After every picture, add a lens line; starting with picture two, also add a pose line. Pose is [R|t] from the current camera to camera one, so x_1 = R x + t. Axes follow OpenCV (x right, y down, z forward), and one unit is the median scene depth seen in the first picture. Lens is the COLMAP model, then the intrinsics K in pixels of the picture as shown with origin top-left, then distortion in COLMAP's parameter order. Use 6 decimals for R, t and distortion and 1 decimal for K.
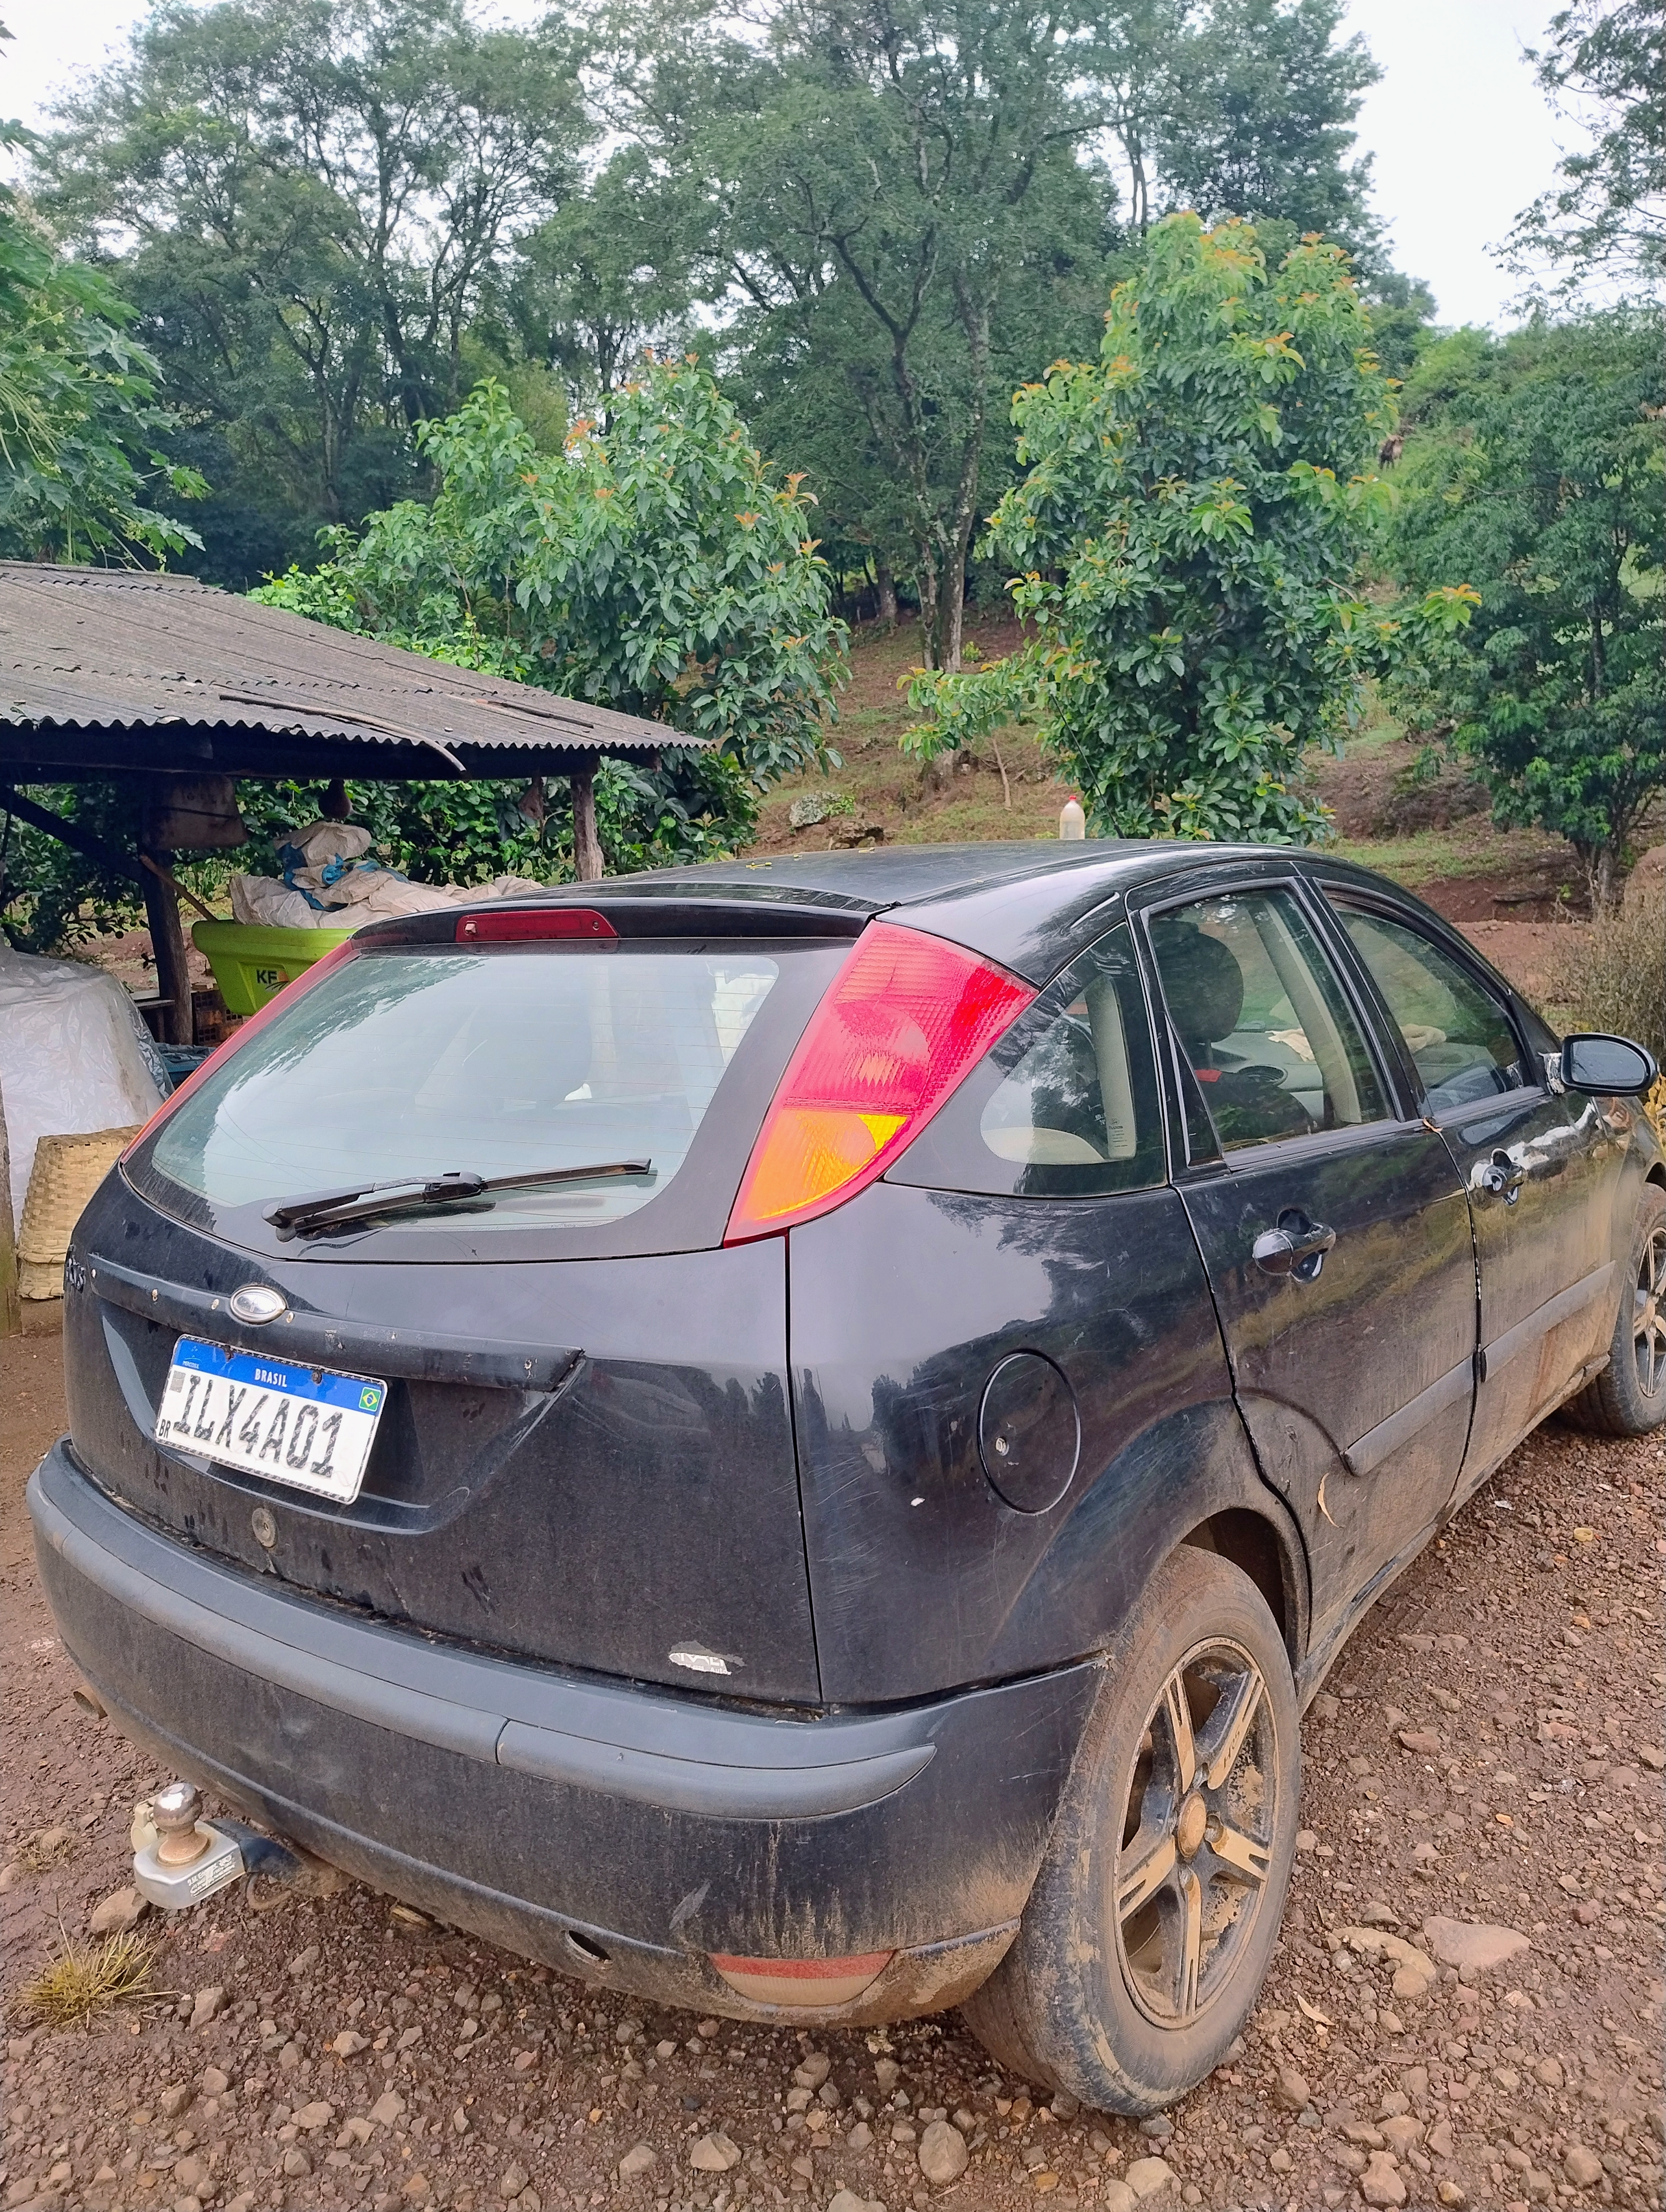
lens RADIAL K [[1542.0, 0, 903.9], [0, 1542.0, 1115.1], [0, 0, 1]] dist [0.101245, -0.108806]
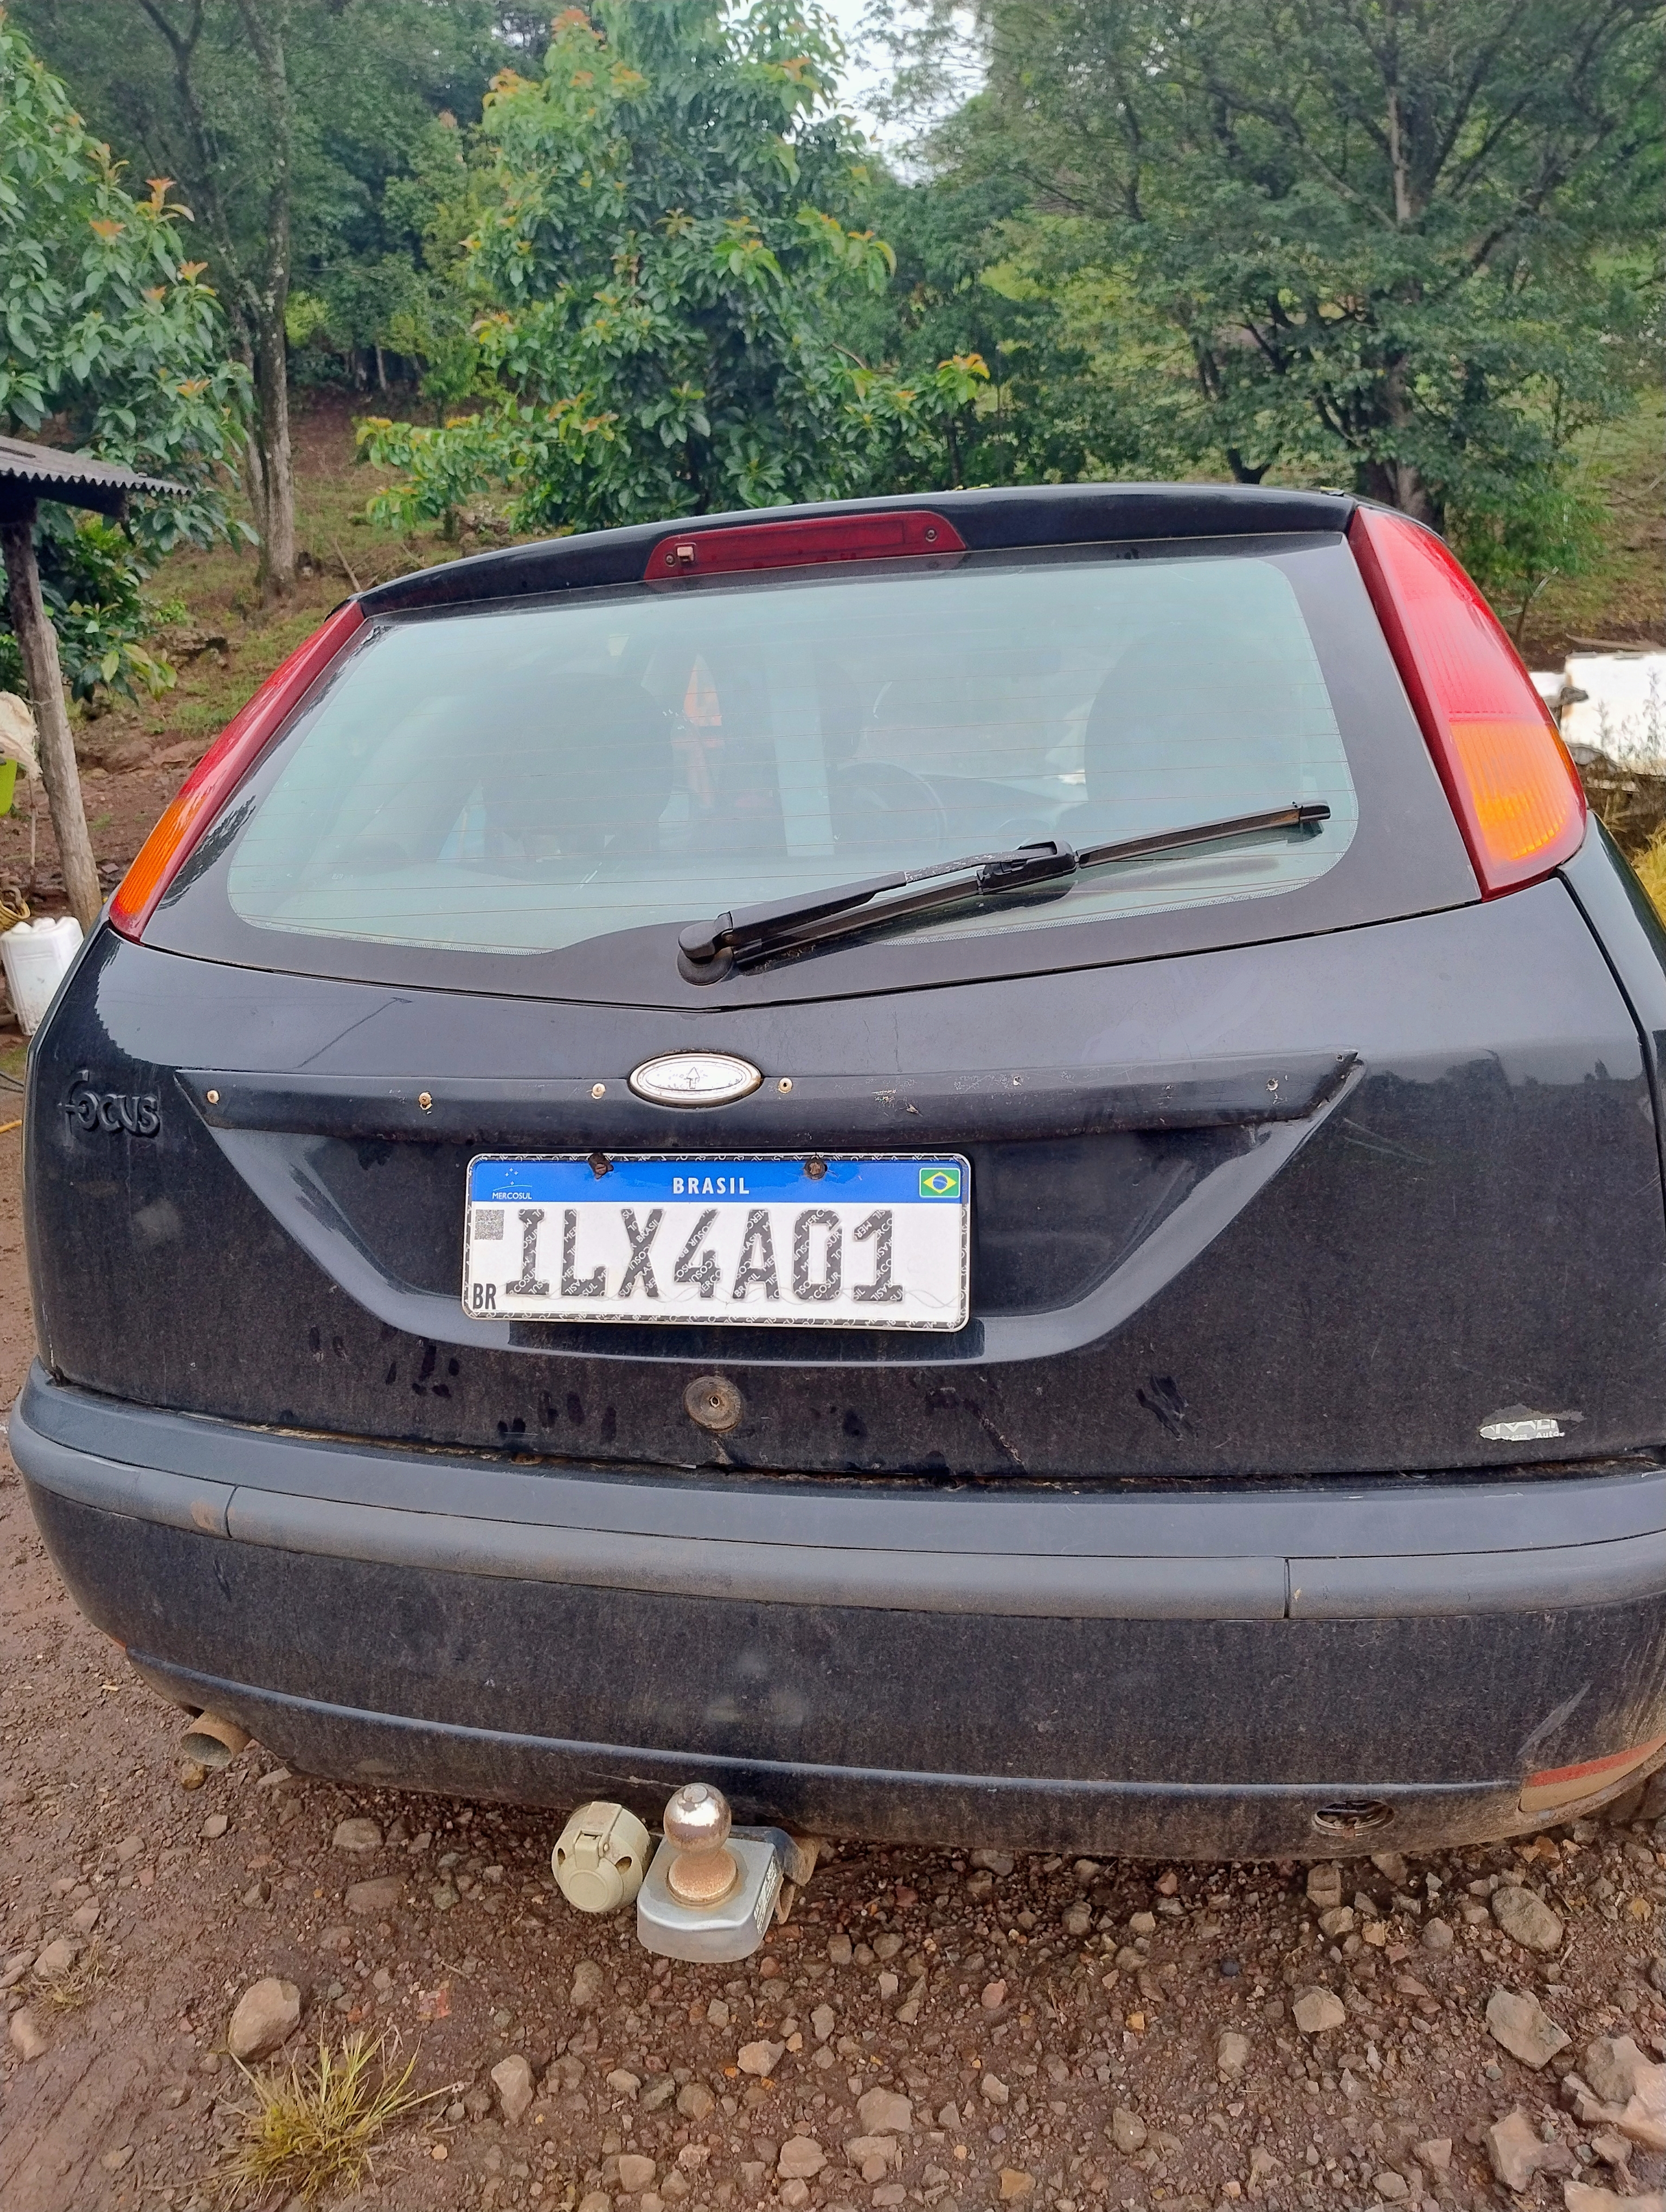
lens RADIAL K [[1540.1, 0, 833.0], [0, 1540.1, 1106.0], [0, 0, 1]] dist [0.022550, -0.017193]
pose [[0.912726, -0.122611, 0.389740, -0.163604], [0.085315, 0.990076, 0.111677, 0.017193], [-0.399565, -0.068680, 0.914129, 0.100515]]
